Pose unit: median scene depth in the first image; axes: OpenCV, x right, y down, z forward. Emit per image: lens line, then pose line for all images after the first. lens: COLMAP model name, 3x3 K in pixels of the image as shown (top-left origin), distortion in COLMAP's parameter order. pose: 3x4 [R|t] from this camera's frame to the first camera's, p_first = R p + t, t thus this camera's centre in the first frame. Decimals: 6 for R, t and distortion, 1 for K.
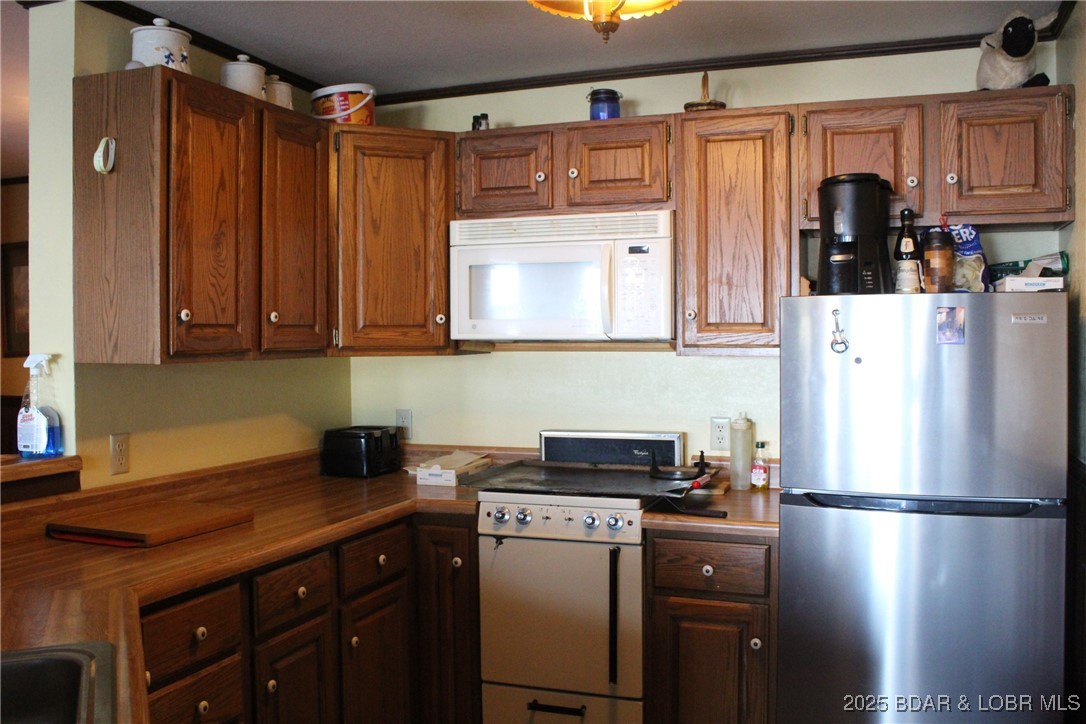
lens RADIAL K [[980.9, 0, 538.3], [0, 980.9, 354.0], [0, 0, 1]] dist [-0.157888, 0.153415]
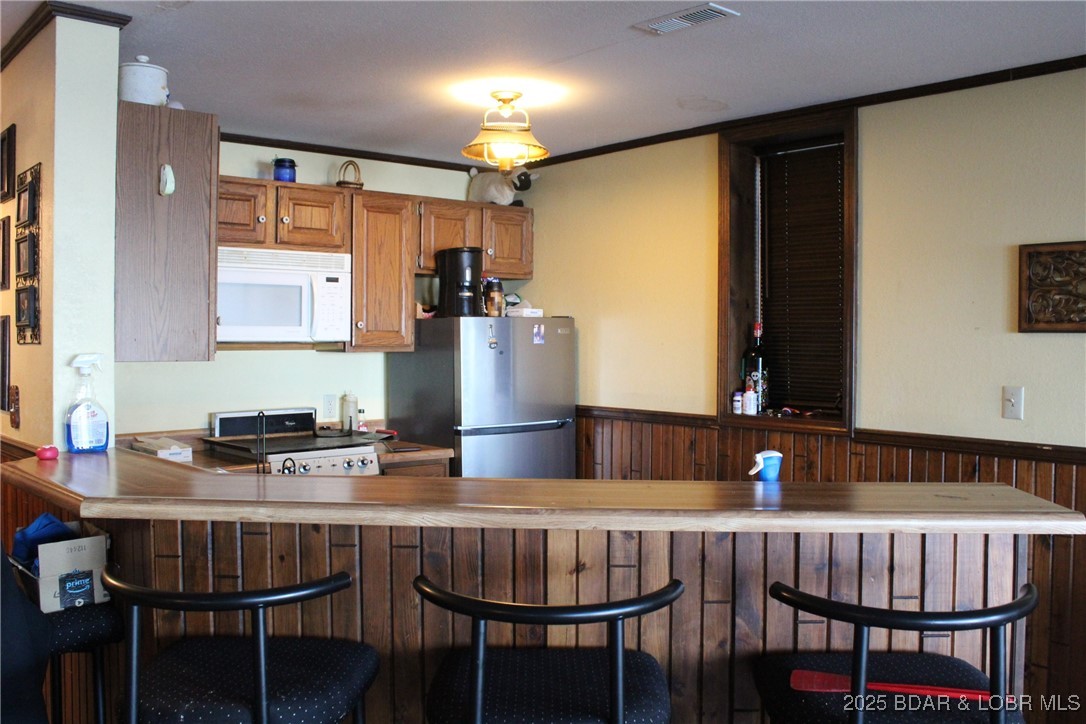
lens RADIAL K [[980.9, 0, 538.3], [0, 980.9, 354.0], [0, 0, 1]] dist [-0.157888, 0.153415]
pose [[0.464680, -0.010254, 0.885419, -1.054153], [0.012469, 0.999910, 0.005036, 0.000658], [-0.885391, 0.008700, 0.464766, 0.057449]]
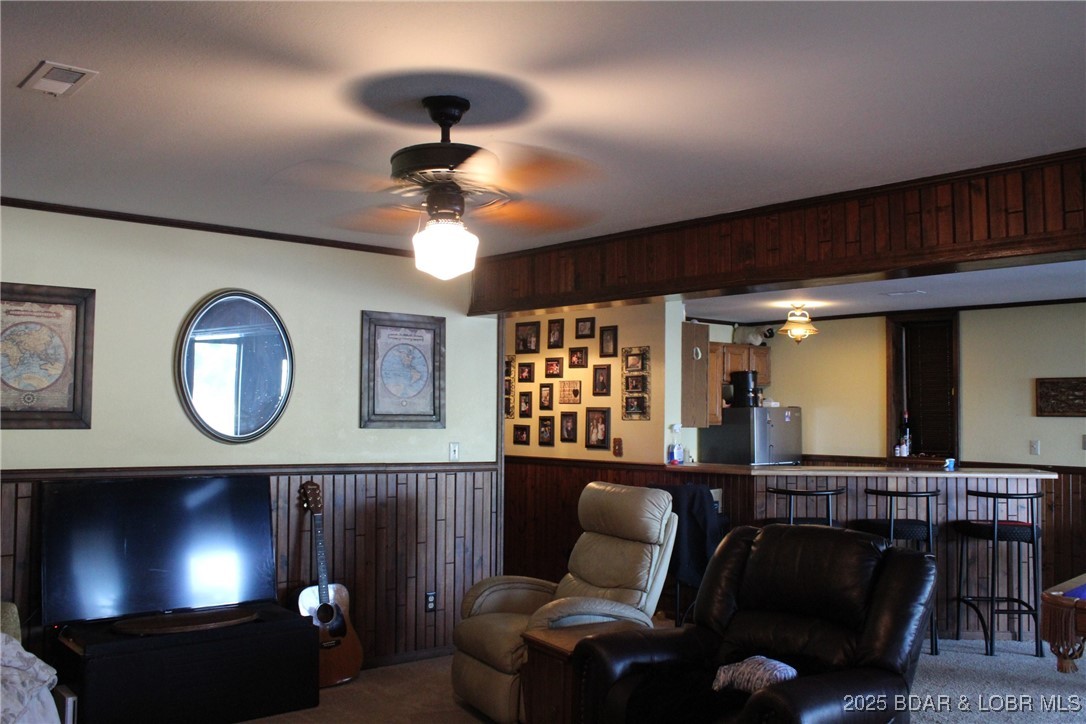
lens RADIAL K [[980.9, 0, 538.3], [0, 980.9, 354.0], [0, 0, 1]] dist [-0.157888, 0.153415]
pose [[0.480084, 0.061879, 0.875037, -2.645301], [0.004357, 0.997328, -0.072917, 0.000491], [-0.877212, 0.038819, 0.478532, 0.024615]]
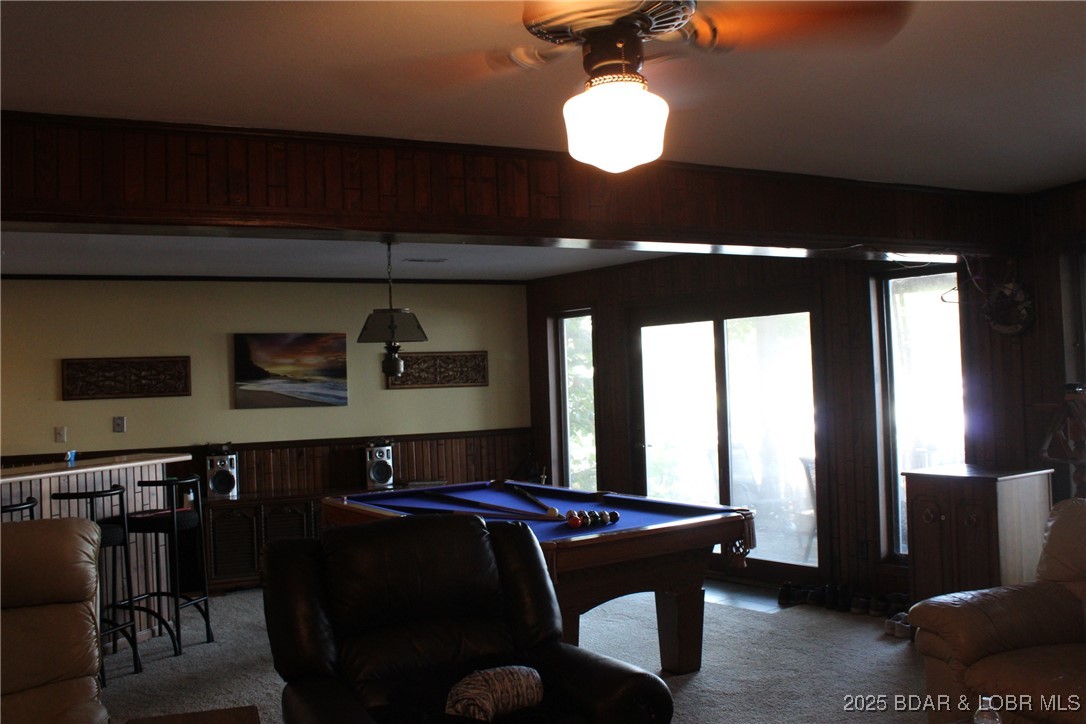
lens RADIAL K [[980.9, 0, 538.3], [0, 980.9, 354.0], [0, 0, 1]] dist [-0.157888, 0.153415]
pose [[-0.741867, 0.051649, 0.668556, -2.221295], [0.056086, 0.998315, -0.014888, -0.025354], [-0.668198, 0.026451, -0.743513, 1.012227]]
